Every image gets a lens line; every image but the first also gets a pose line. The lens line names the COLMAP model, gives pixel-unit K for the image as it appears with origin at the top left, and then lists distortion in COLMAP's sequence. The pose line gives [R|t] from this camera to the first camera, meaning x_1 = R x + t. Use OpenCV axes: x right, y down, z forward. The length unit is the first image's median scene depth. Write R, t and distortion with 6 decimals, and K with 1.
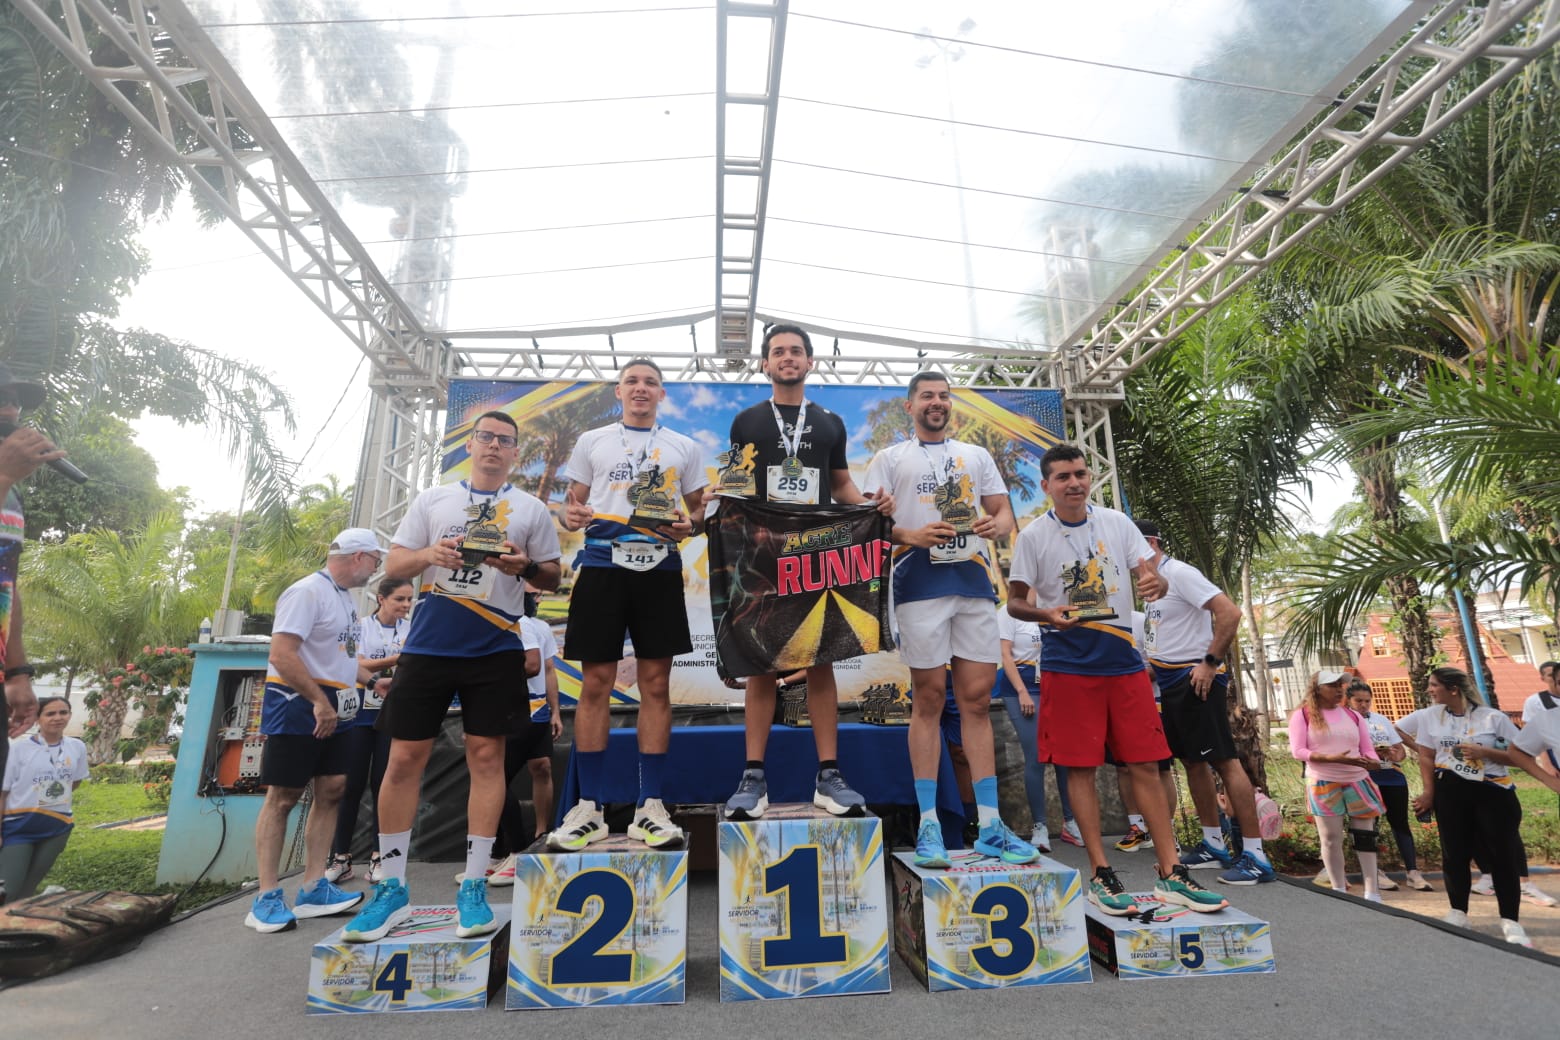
lens RADIAL K [[734.0, 0, 780.0], [0, 734.0, 520.0], [0, 0, 1]] dist [-0.003756, 0.001773]
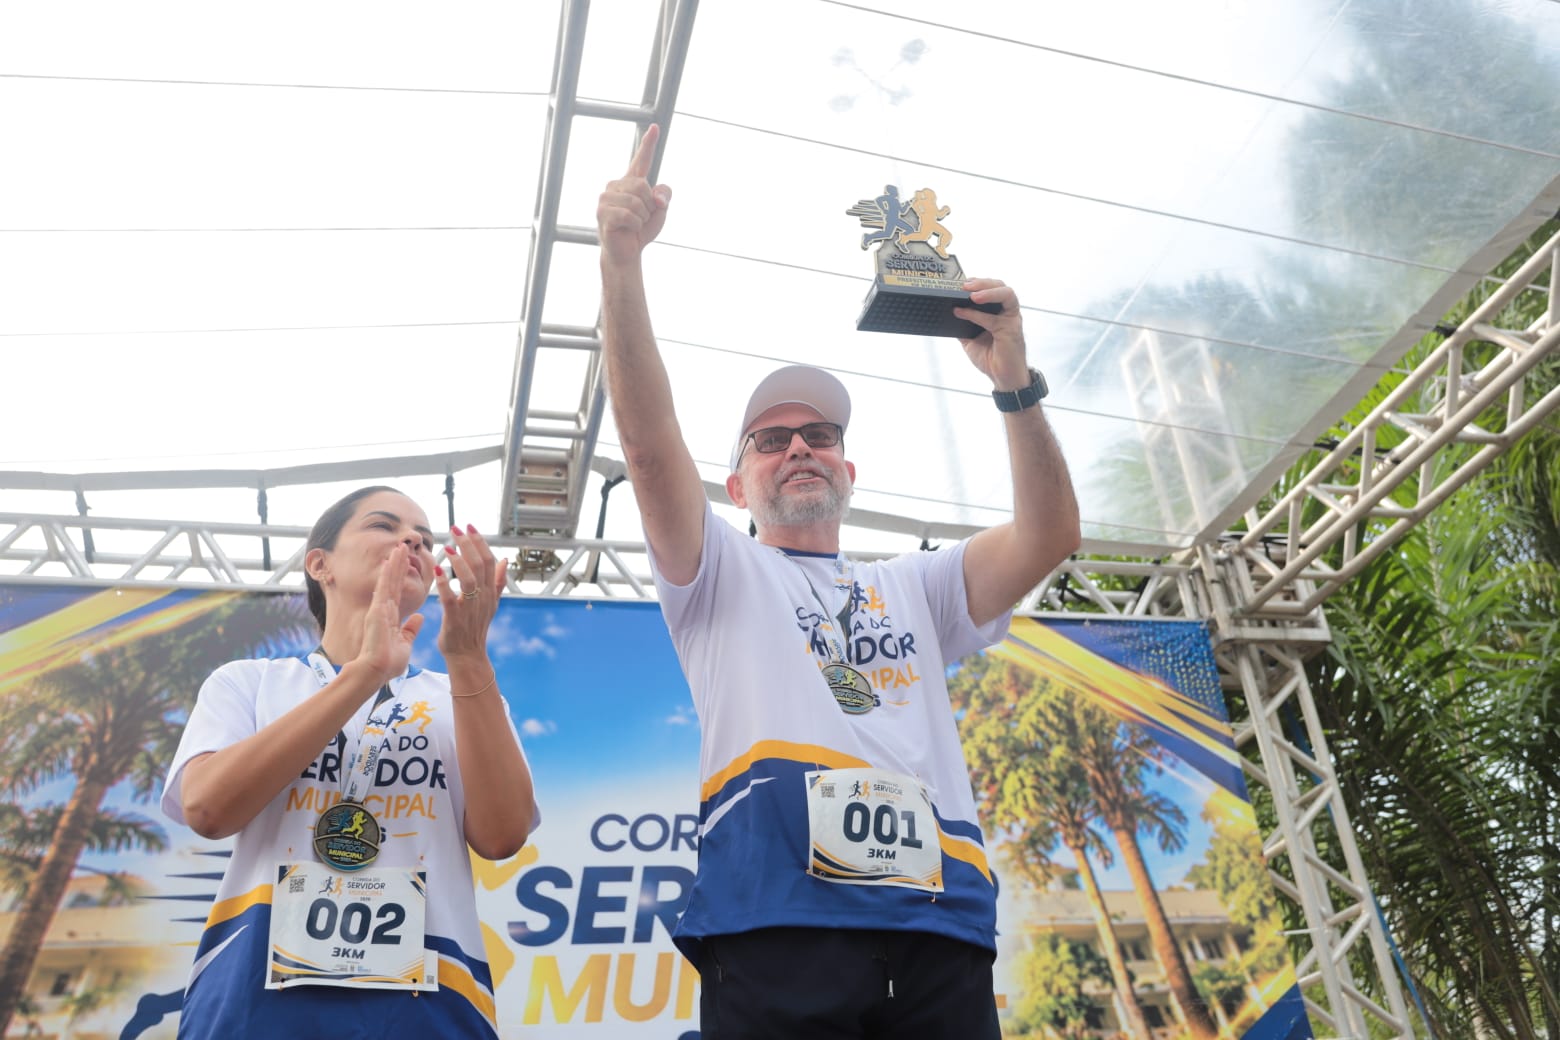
lens RADIAL K [[1405.5, 0, 780.0], [0, 1405.5, 520.0], [0, 0, 1]] dist [-0.005330, 0.007624]
pose [[0.986183, 0.019058, 0.164557, -0.152382], [0.030352, 0.955758, -0.292586, 0.066692], [-0.162853, 0.293538, 0.941974, 0.366392]]
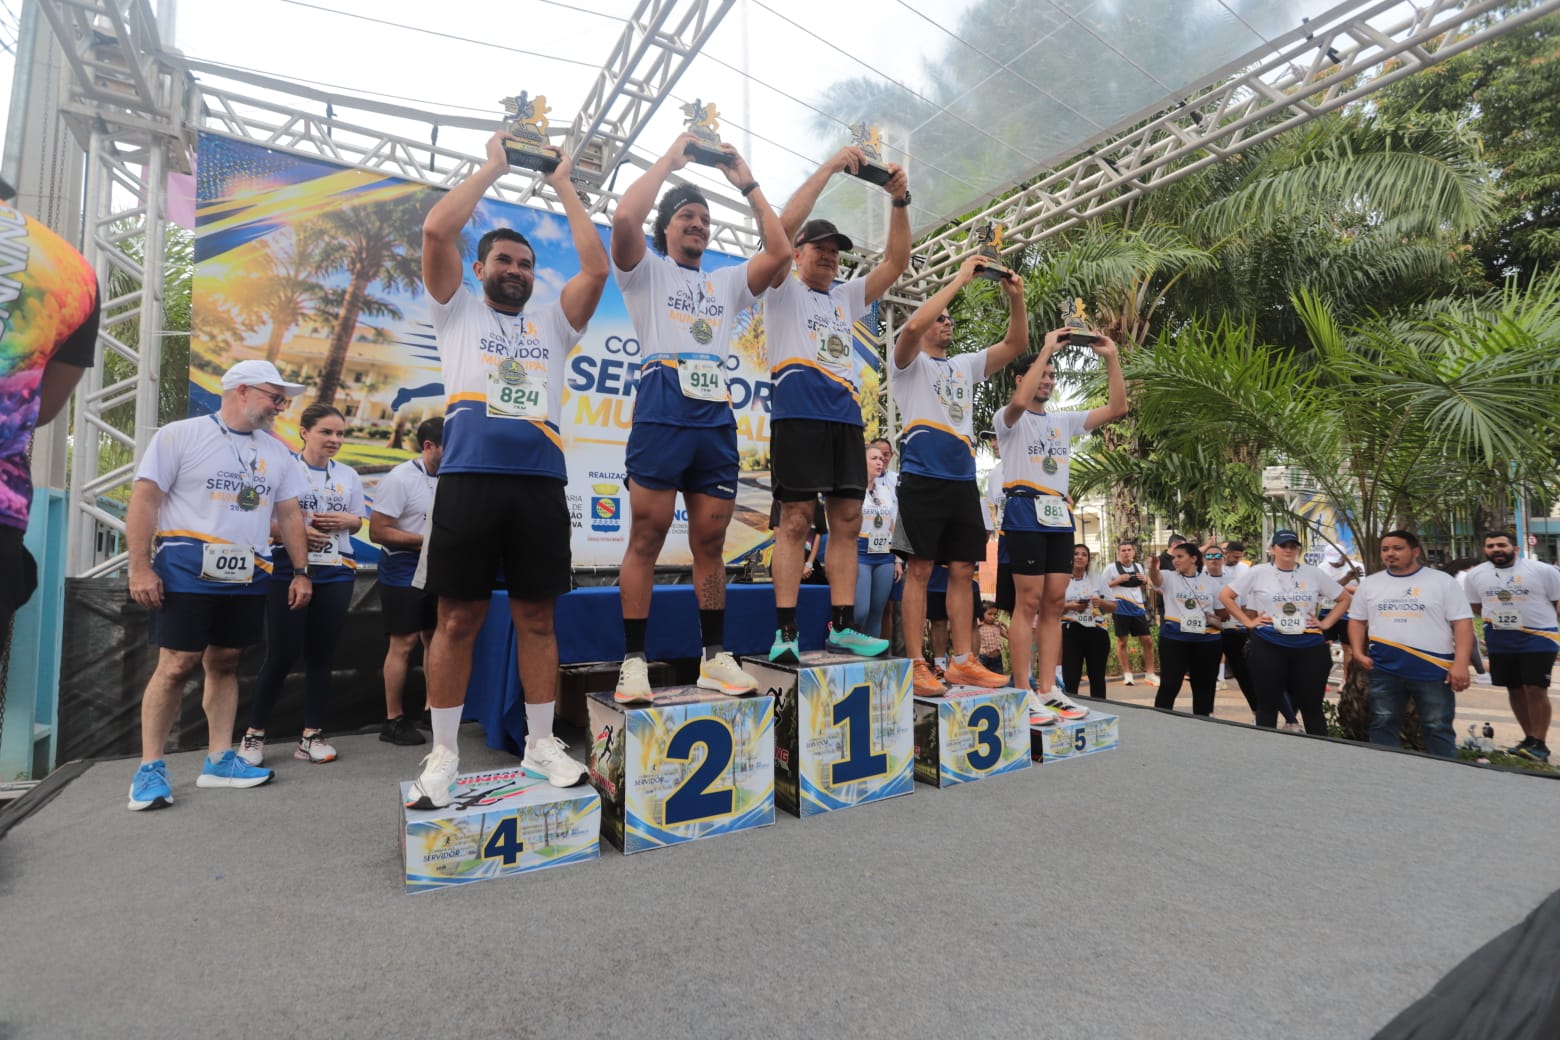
lens RADIAL K [[734.0, 0, 780.0], [0, 734.0, 520.0], [0, 0, 1]] dist [-0.003756, 0.001773]
pose [[0.896842, 0.036500, 0.440843, -0.585329], [-0.113816, 0.982077, 0.150233, 0.032199], [-0.427458, -0.184910, 0.884923, 0.083613]]
